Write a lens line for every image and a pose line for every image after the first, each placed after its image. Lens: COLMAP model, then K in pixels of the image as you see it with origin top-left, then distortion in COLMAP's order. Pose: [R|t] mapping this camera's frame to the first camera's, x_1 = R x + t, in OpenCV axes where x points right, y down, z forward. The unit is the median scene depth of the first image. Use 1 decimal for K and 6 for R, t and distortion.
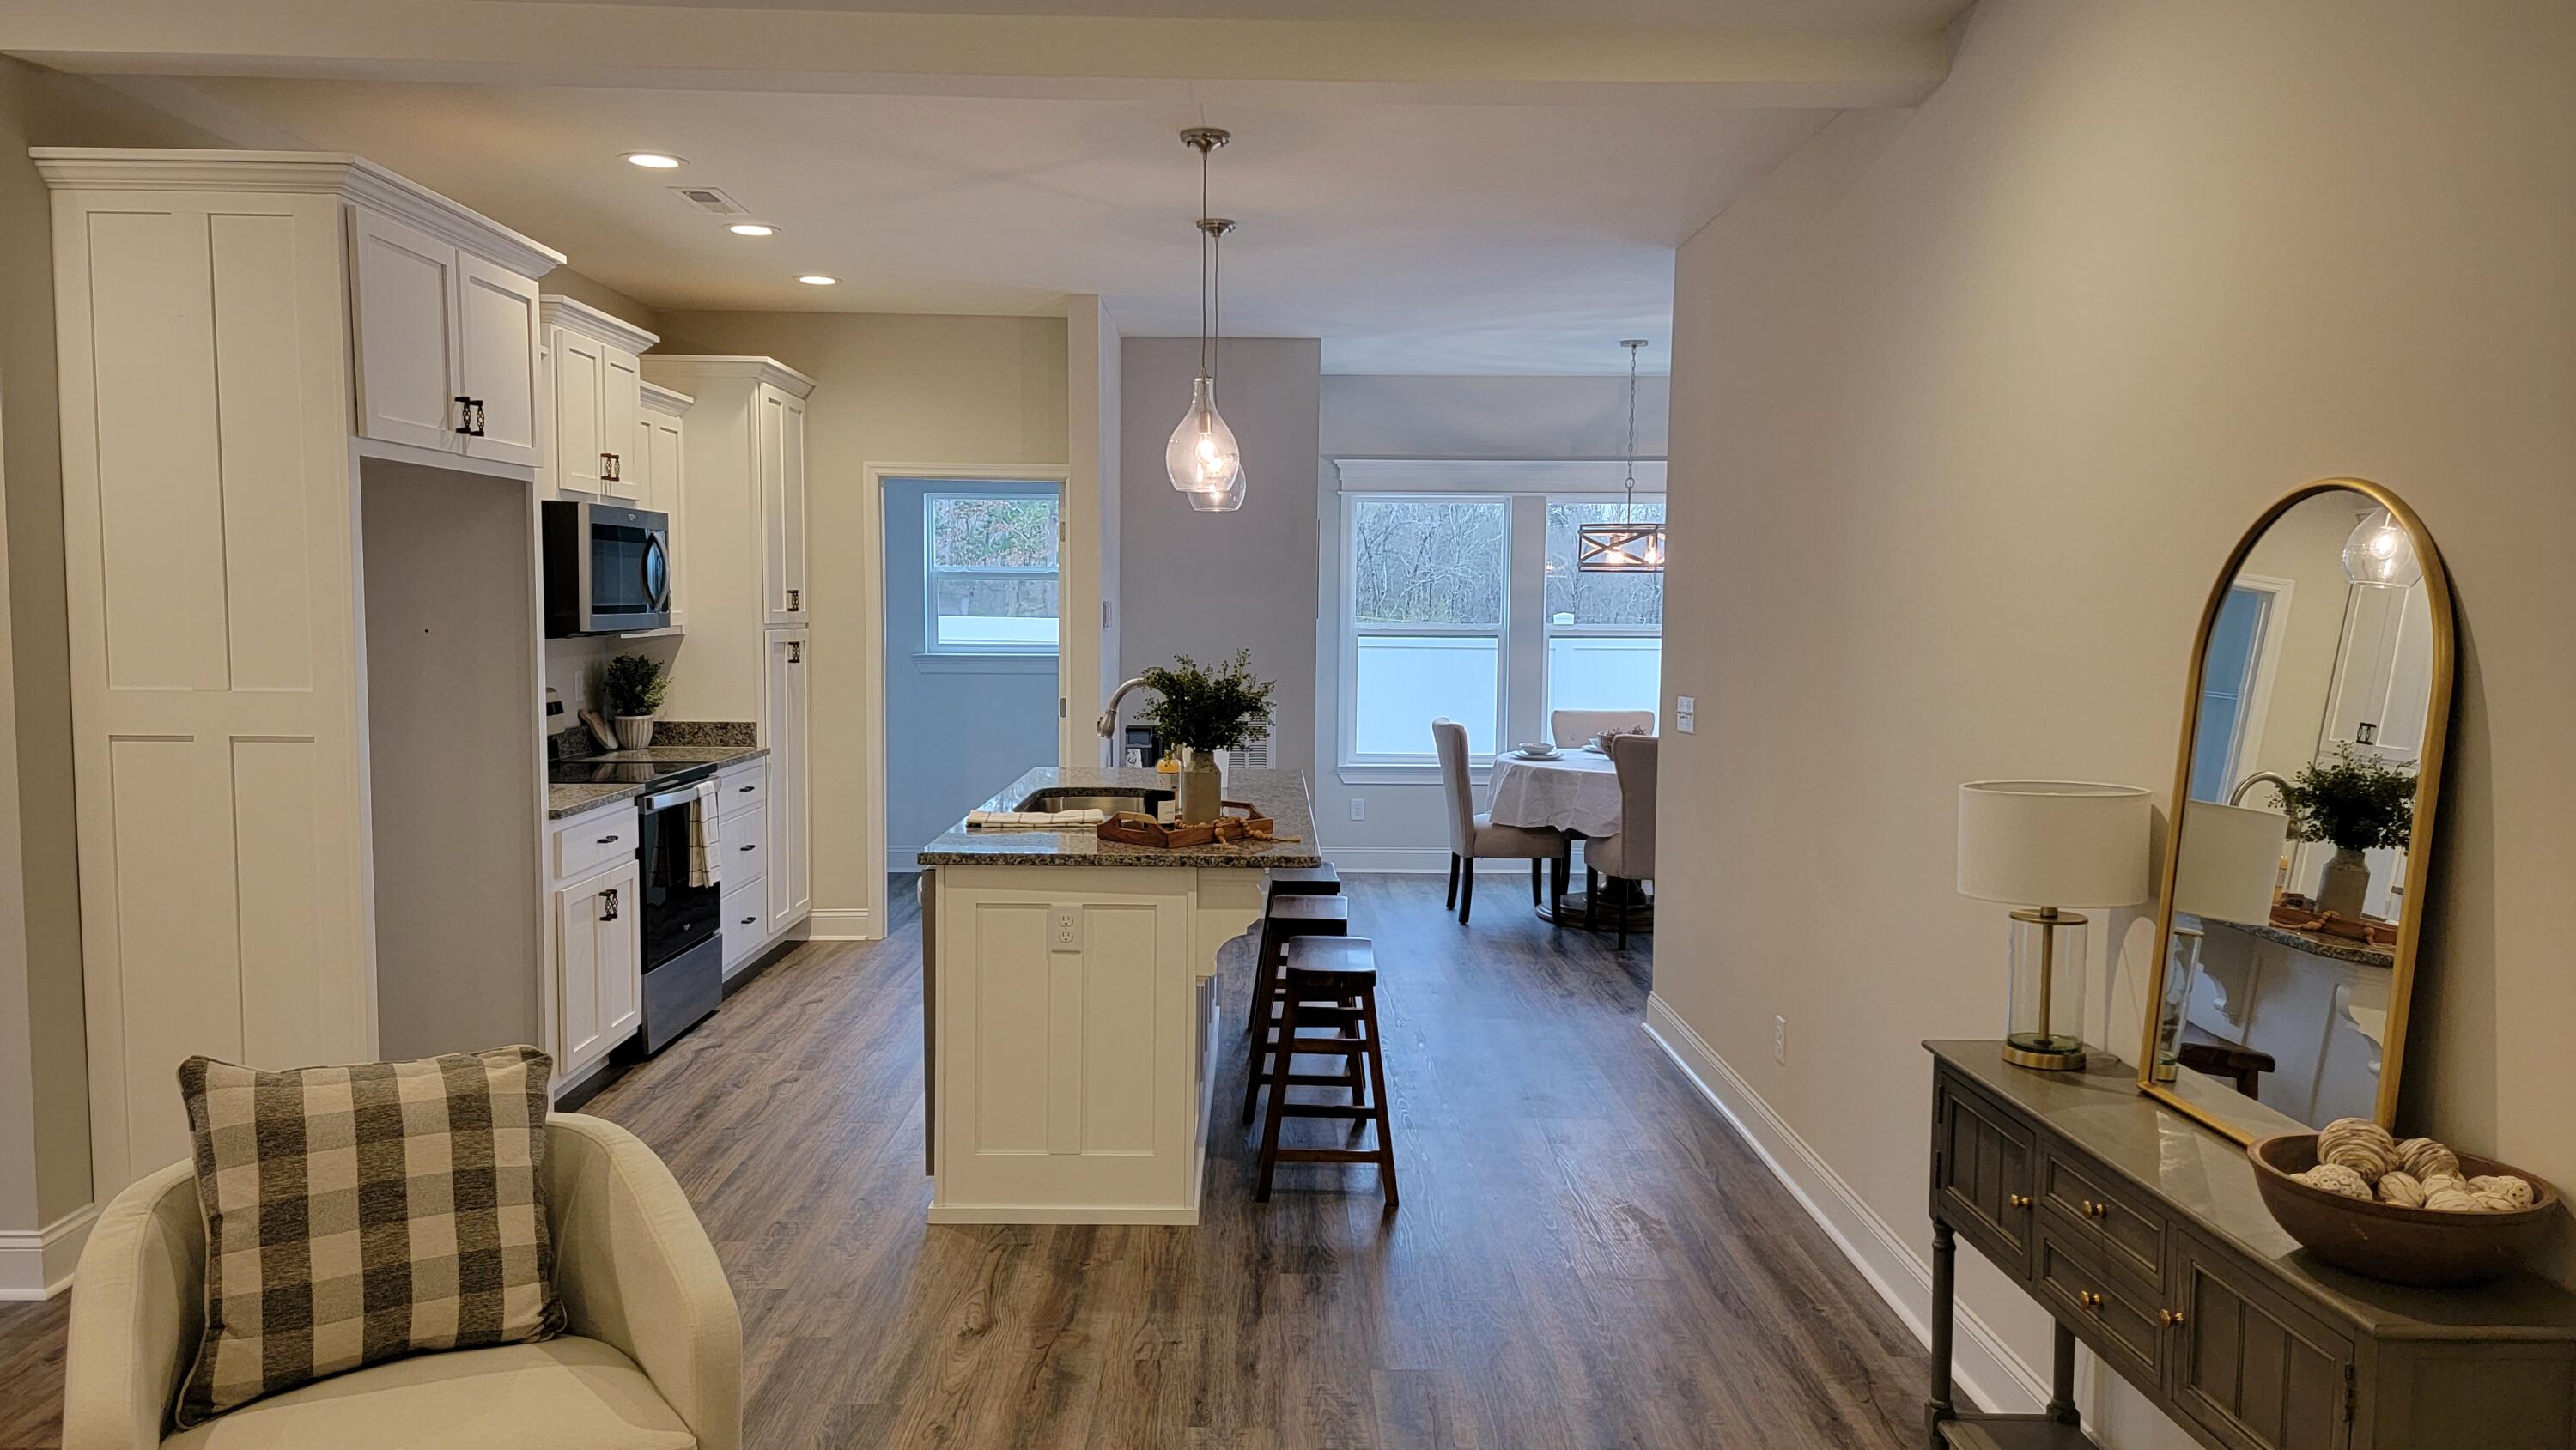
lens RADIAL K [[1747.8, 0, 1276.8], [0, 1747.8, 736.3], [0, 0, 1]] dist [0.095780, -0.081534]
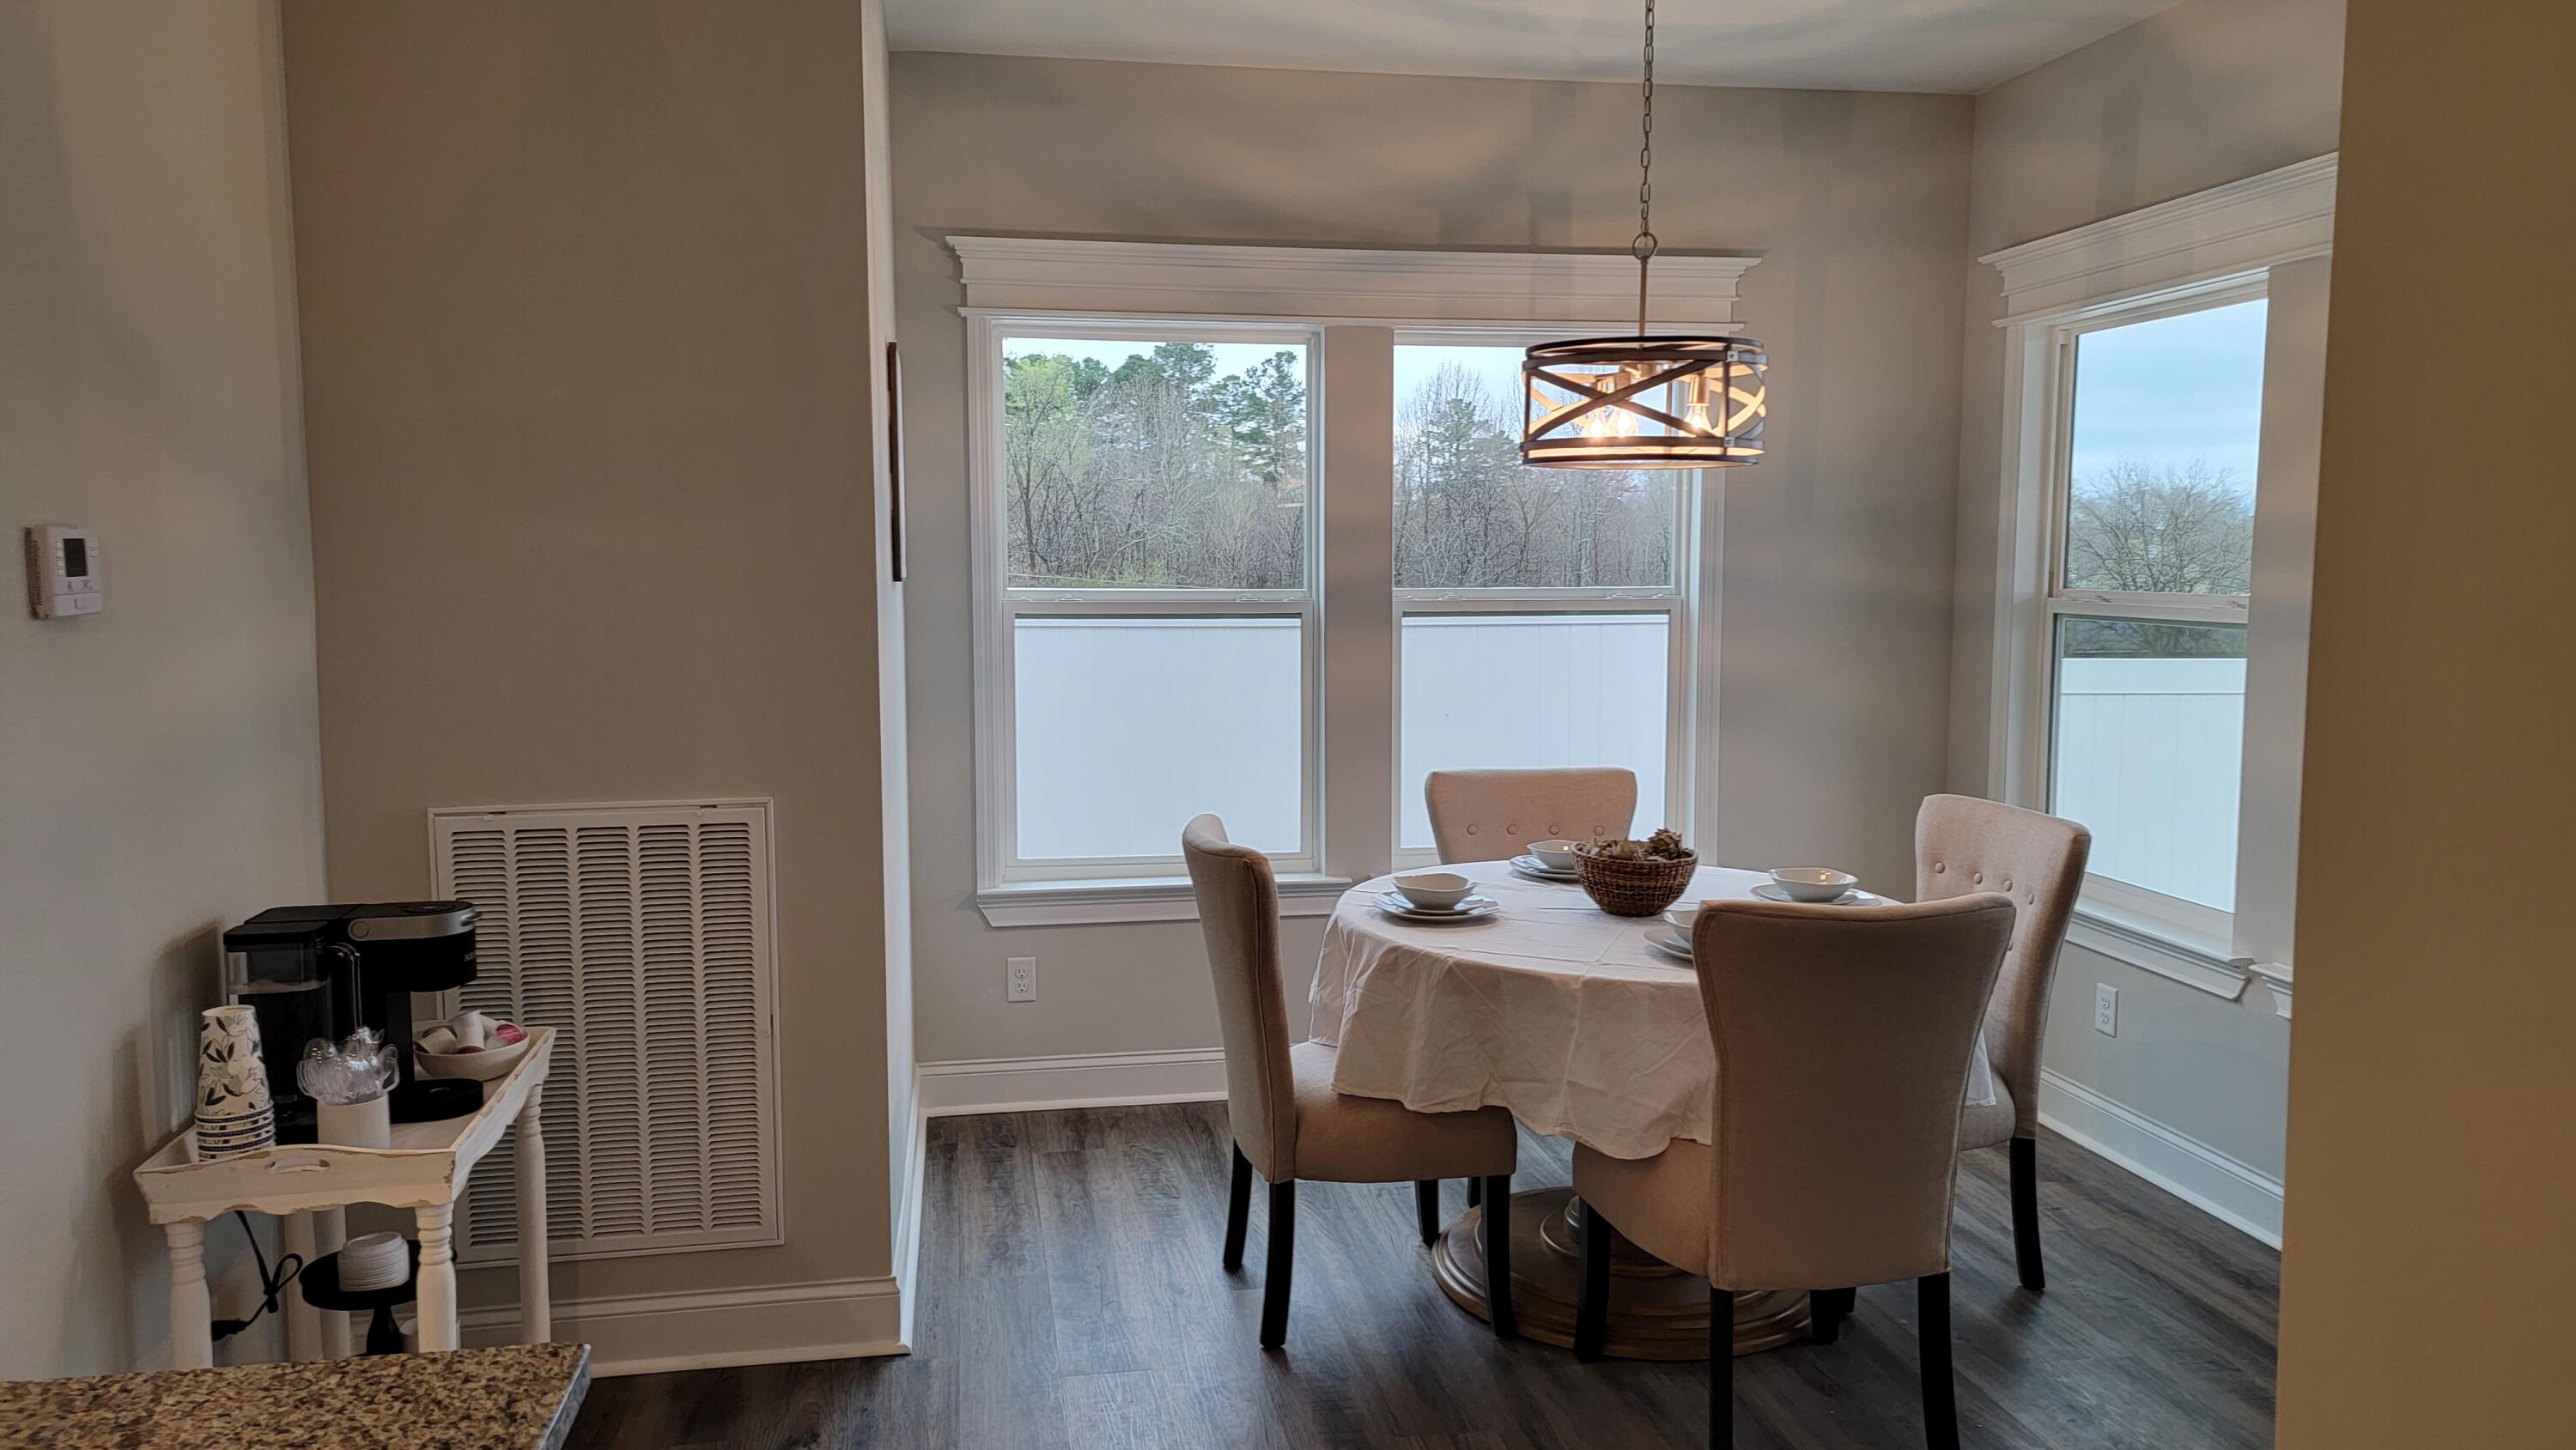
lens RADIAL K [[1779.7, 0, 1277.5], [0, 1779.7, 711.4], [0, 0, 1]] dist [0.076917, -0.085582]
pose [[0.986690, -0.029489, 0.159916, 0.045678], [0.028538, 0.999559, 0.008237, -0.040096], [-0.160088, -0.003563, 0.987096, 0.586875]]
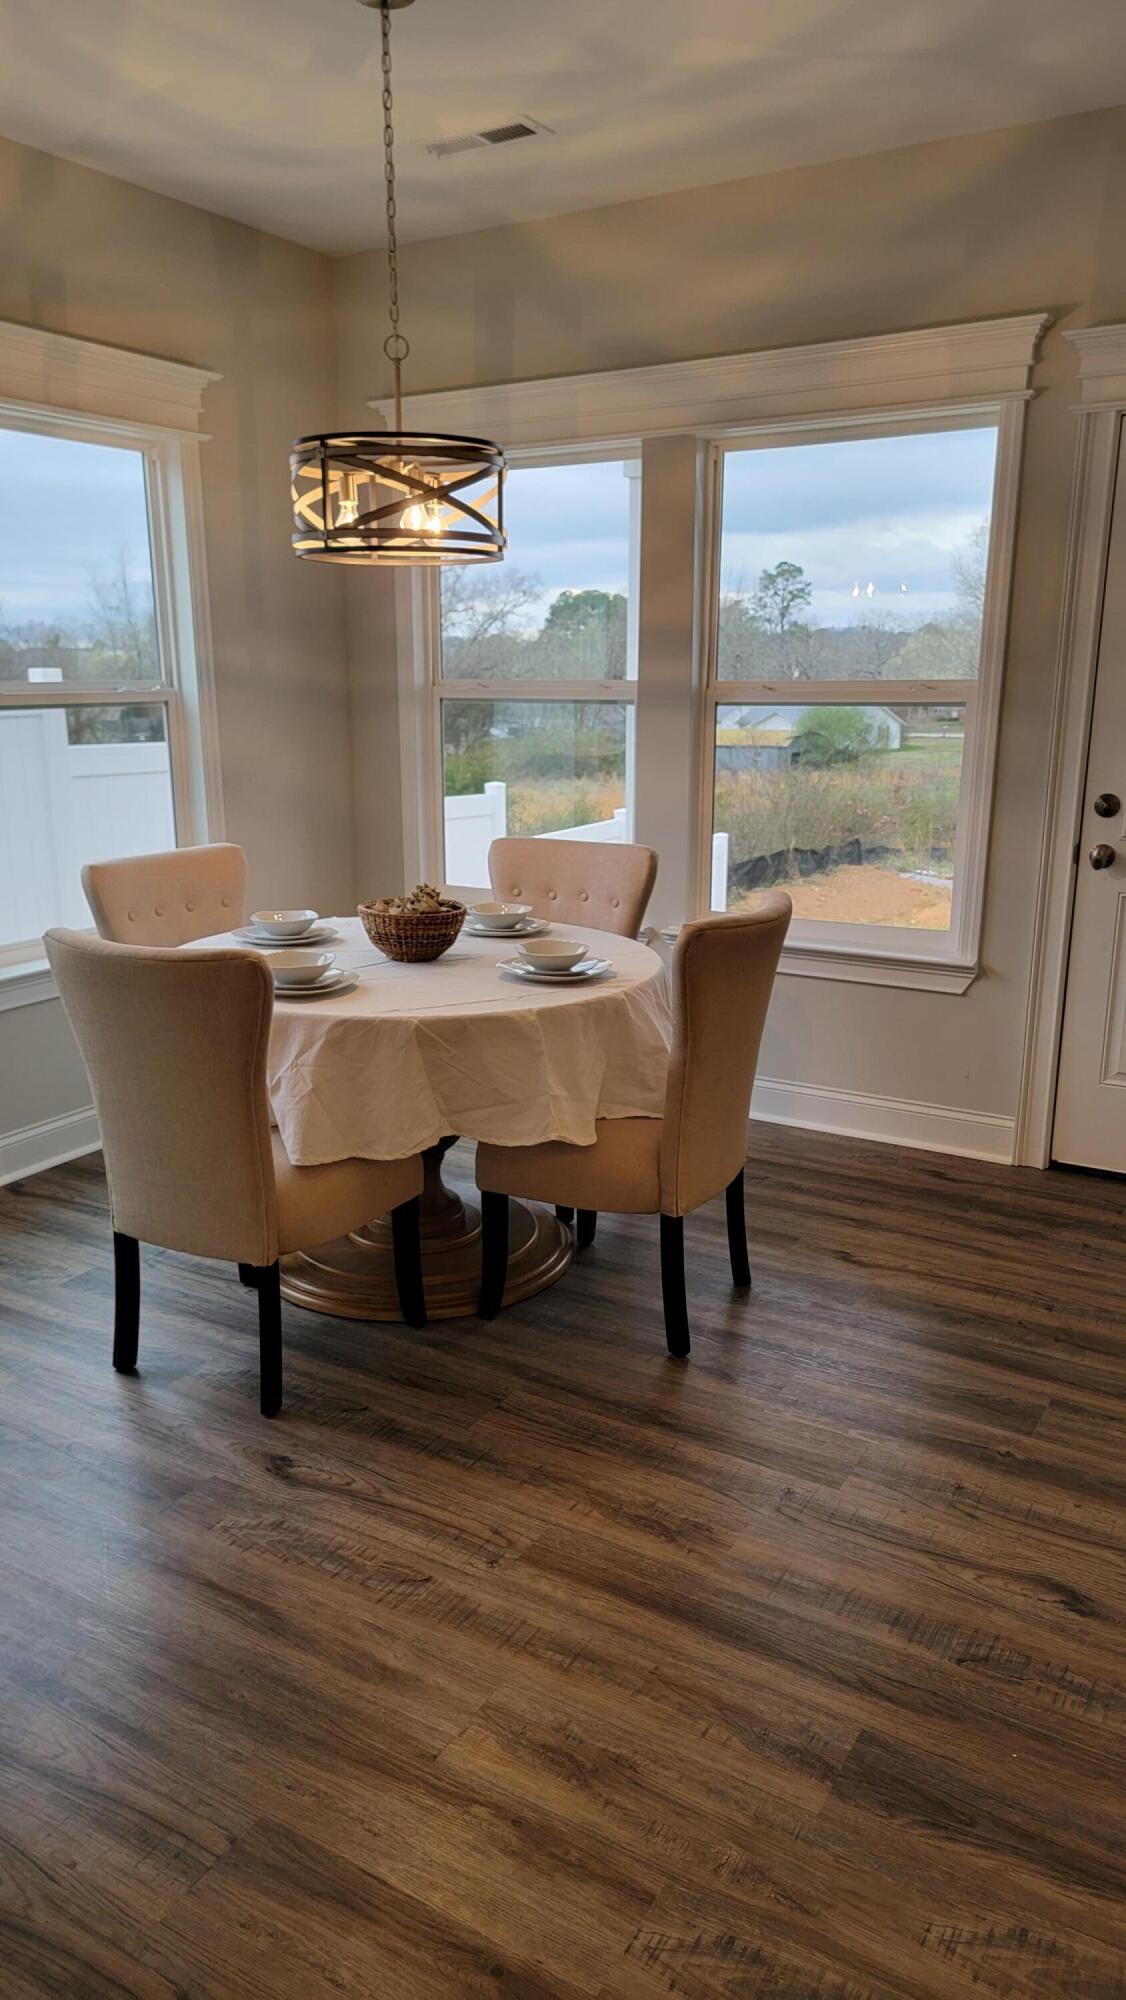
lens RADIAL K [[1357.1, 0, 563.0], [0, 1357.1, 1000.0], [0, 0, 1]] dist [0.095780, -0.081534]
pose [[0.510388, -0.228840, 0.828937, -0.108113], [0.089589, 0.972847, 0.213407, -0.052942], [-0.855265, -0.034656, 0.517031, 0.764685]]
